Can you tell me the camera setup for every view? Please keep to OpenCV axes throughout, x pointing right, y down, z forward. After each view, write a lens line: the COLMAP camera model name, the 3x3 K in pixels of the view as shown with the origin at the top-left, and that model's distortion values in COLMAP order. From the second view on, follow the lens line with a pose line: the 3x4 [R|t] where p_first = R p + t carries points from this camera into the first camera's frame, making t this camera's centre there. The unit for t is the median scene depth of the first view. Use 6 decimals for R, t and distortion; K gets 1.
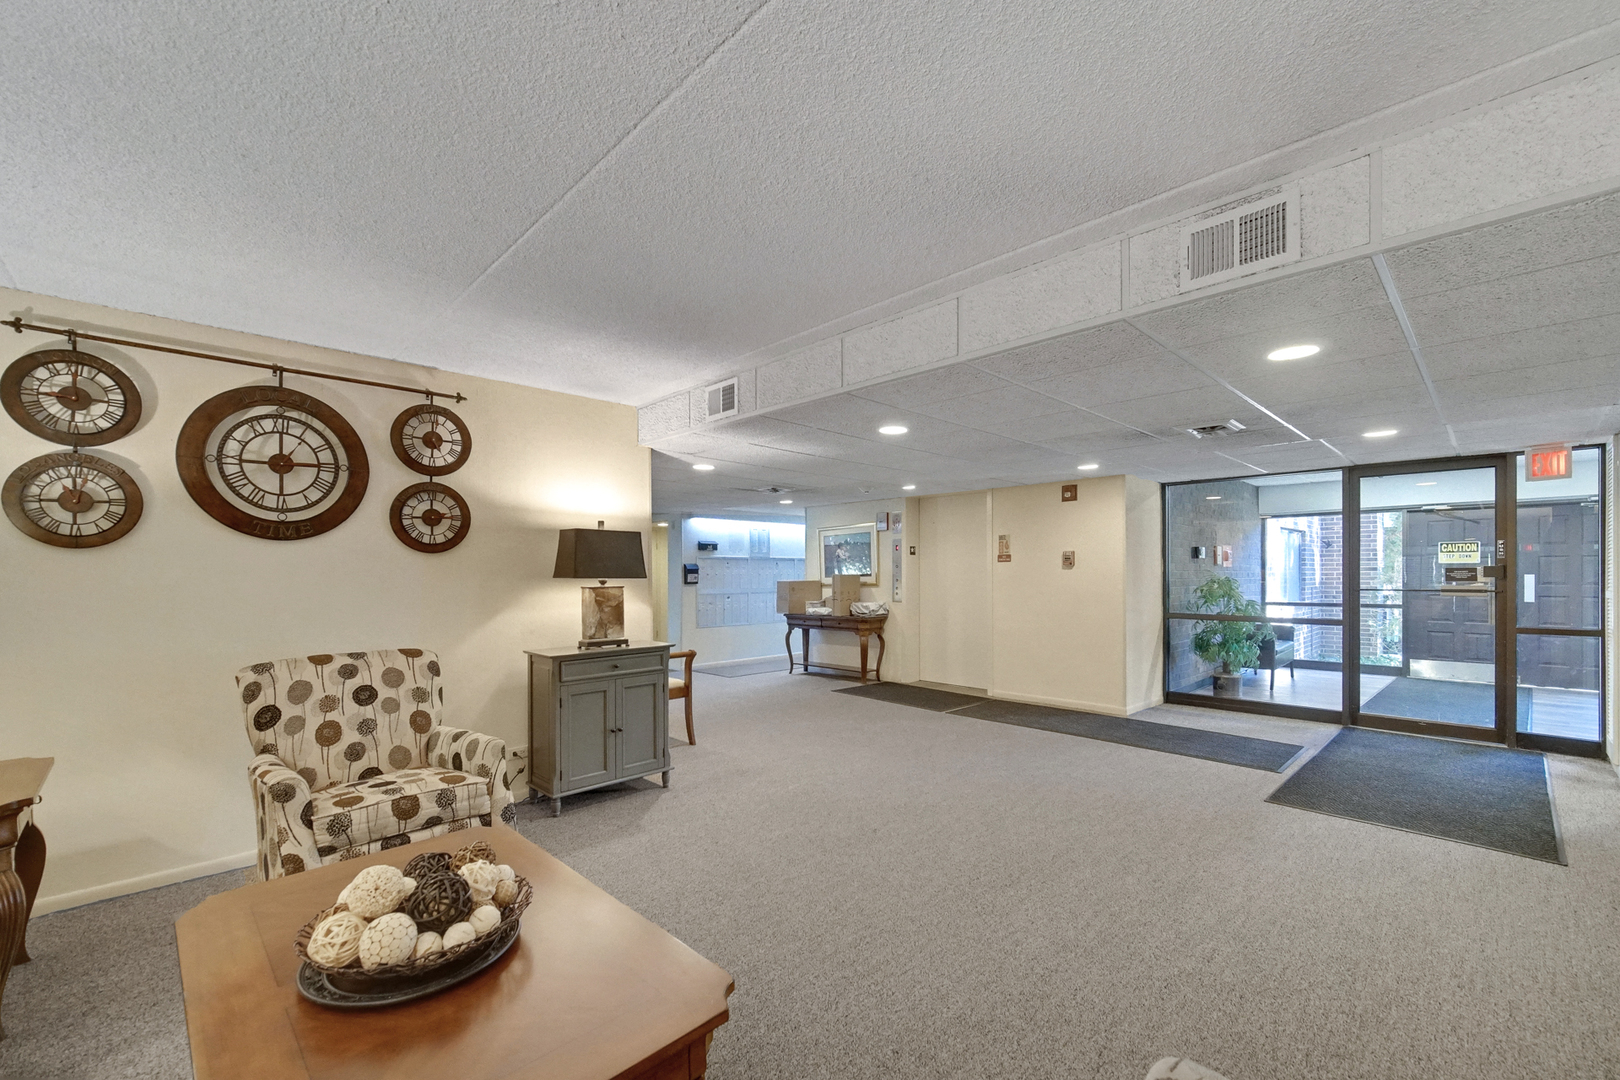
lens RADIAL K [[661.7, 0, 815.7], [0, 661.7, 559.8], [0, 0, 1]] dist [-0.002051, 0.000756]
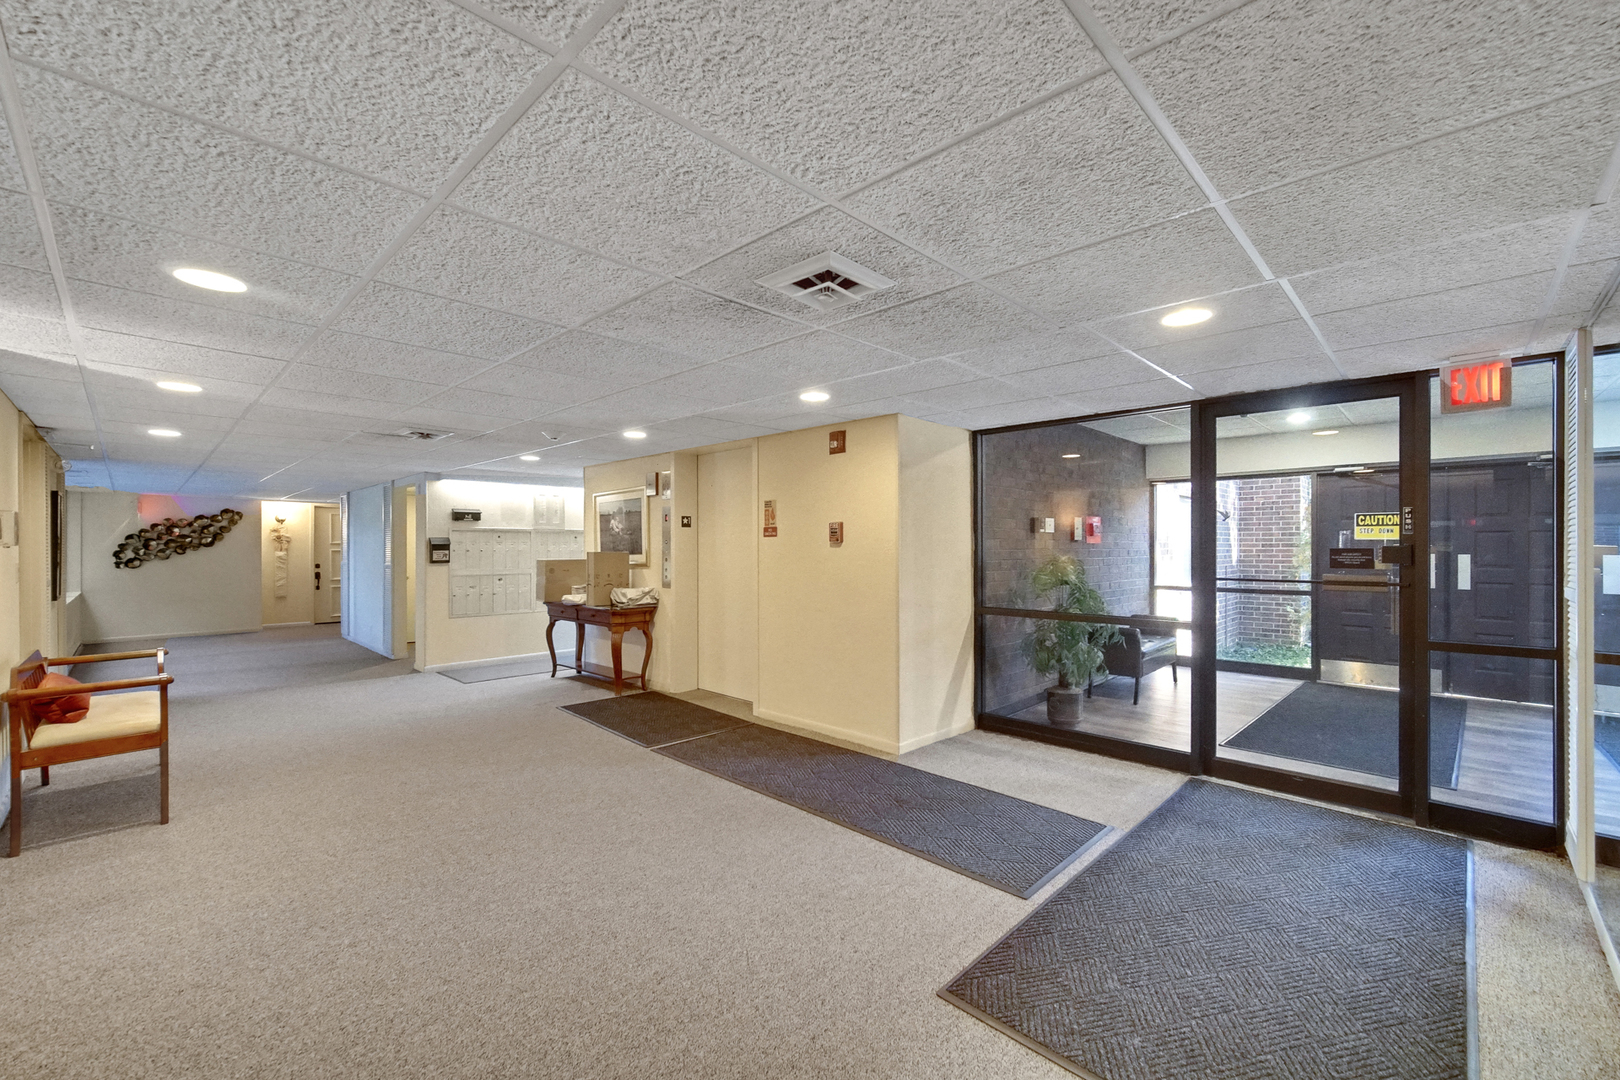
lens RADIAL K [[644.4, 0, 817.3], [0, 644.4, 531.8], [0, 0, 1]] dist [-0.000723, 0.000285]
pose [[0.999750, 0.003026, 0.022137, 0.297053], [-0.002993, 0.999994, -0.001535, -0.001491], [-0.022141, 0.001469, 0.999754, 0.253759]]
